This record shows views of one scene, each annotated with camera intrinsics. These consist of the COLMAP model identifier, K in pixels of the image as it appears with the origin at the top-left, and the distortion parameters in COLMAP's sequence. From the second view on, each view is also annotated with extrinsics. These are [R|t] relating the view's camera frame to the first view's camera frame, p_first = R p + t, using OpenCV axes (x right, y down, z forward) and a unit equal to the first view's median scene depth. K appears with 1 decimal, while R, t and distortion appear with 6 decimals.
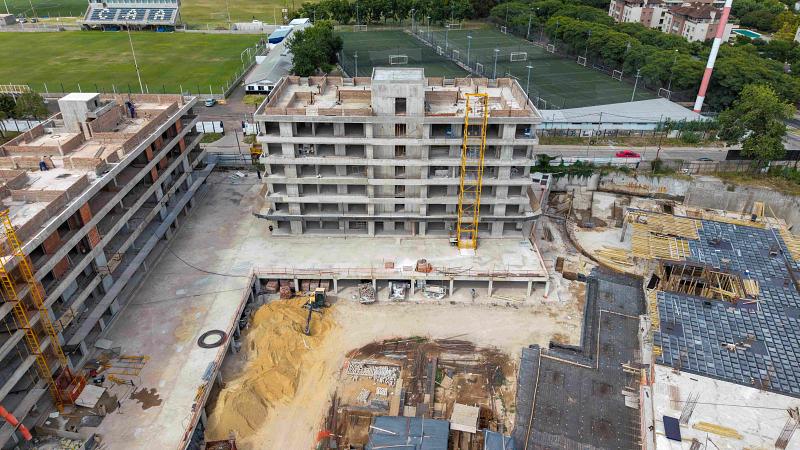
lens RADIAL K [[531.9, 0, 400.0], [0, 531.9, 225.0], [0, 0, 1]] dist [0.090174, -0.120198]
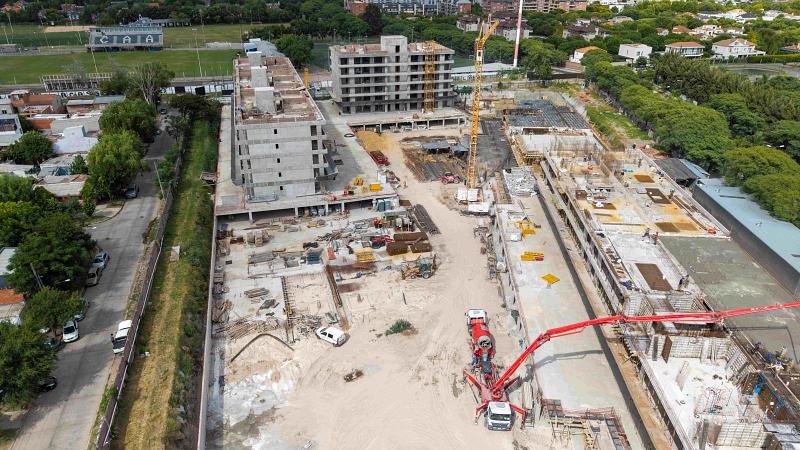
lens RADIAL K [[538.3, 0, 400.0], [0, 538.3, 225.0], [0, 0, 1]] dist [0.050417, -0.055598]
pose [[0.962380, -0.121201, 0.243179, -0.661990], [0.137881, 0.989044, -0.052724, 0.673460], [-0.234124, 0.084270, 0.968548, -1.251730]]
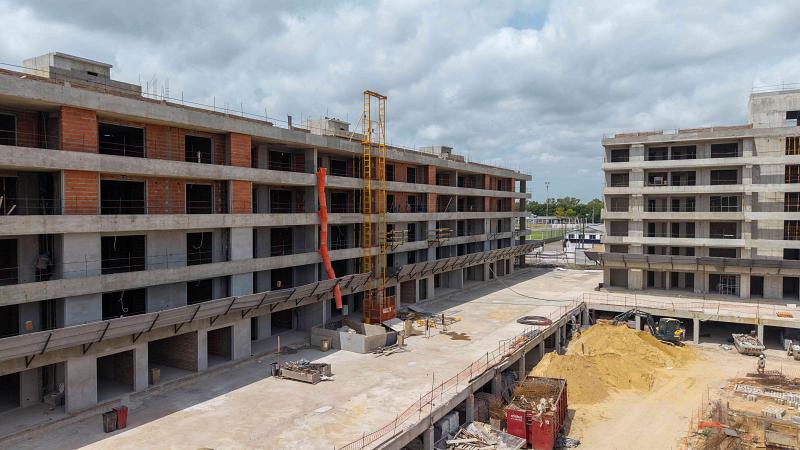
lens RADIAL K [[544.5, 0, 400.0], [0, 544.5, 225.0], [0, 0, 1]] dist [0.008793, -0.000741]
pose [[0.866584, 0.004094, -0.499014, -0.101215], [-0.240847, 0.879226, -0.411040, 0.395512], [0.437064, 0.476387, 0.762910, 0.193245]]
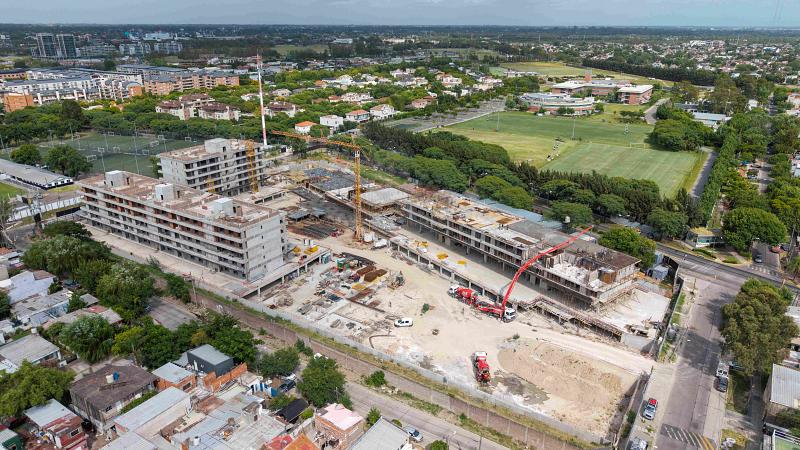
lens RADIAL K [[538.3, 0, 400.0], [0, 538.3, 225.0], [0, 0, 1]] dist [0.050417, -0.055598]
pose [[0.549909, -0.300882, 0.779147, -1.913517], [0.419381, 0.906205, 0.053956, 0.399606], [-0.722302, 0.297089, 0.624515, -1.439938]]
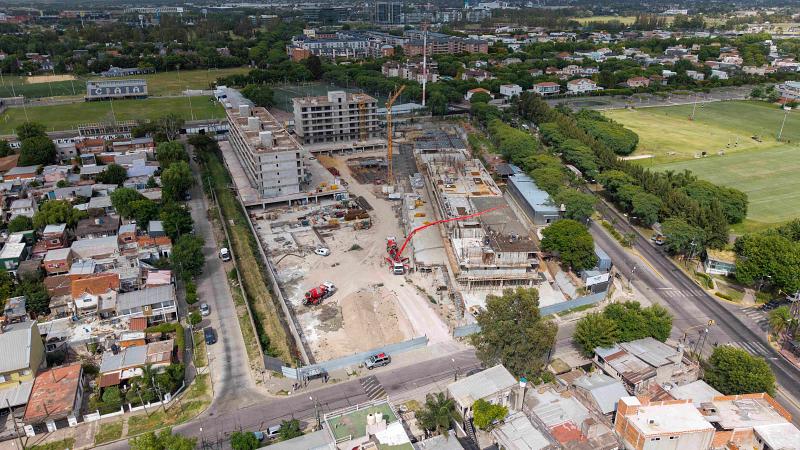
lens RADIAL K [[531.9, 0, 400.0], [0, 531.9, 225.0], [0, 0, 1]] dist [0.090174, -0.120198]
pose [[0.921445, -0.162615, 0.352838, -1.013248], [0.200815, 0.976812, -0.074244, 0.925965], [-0.332583, 0.139267, 0.932734, -2.318096]]
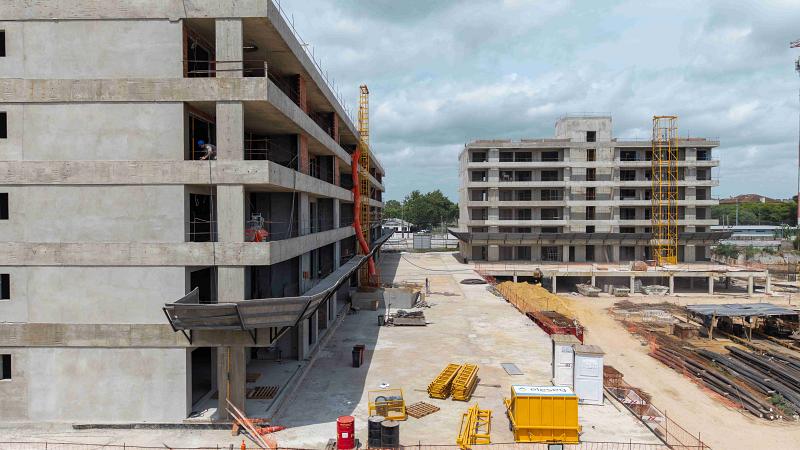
lens RADIAL K [[544.5, 0, 400.0], [0, 544.5, 225.0], [0, 0, 1]] dist [0.008793, -0.000741]
pose [[0.999716, -0.010679, -0.021297, -0.388460], [-0.000768, 0.879010, -0.476803, 0.510845], [0.023812, 0.476684, 0.878752, 0.041087]]
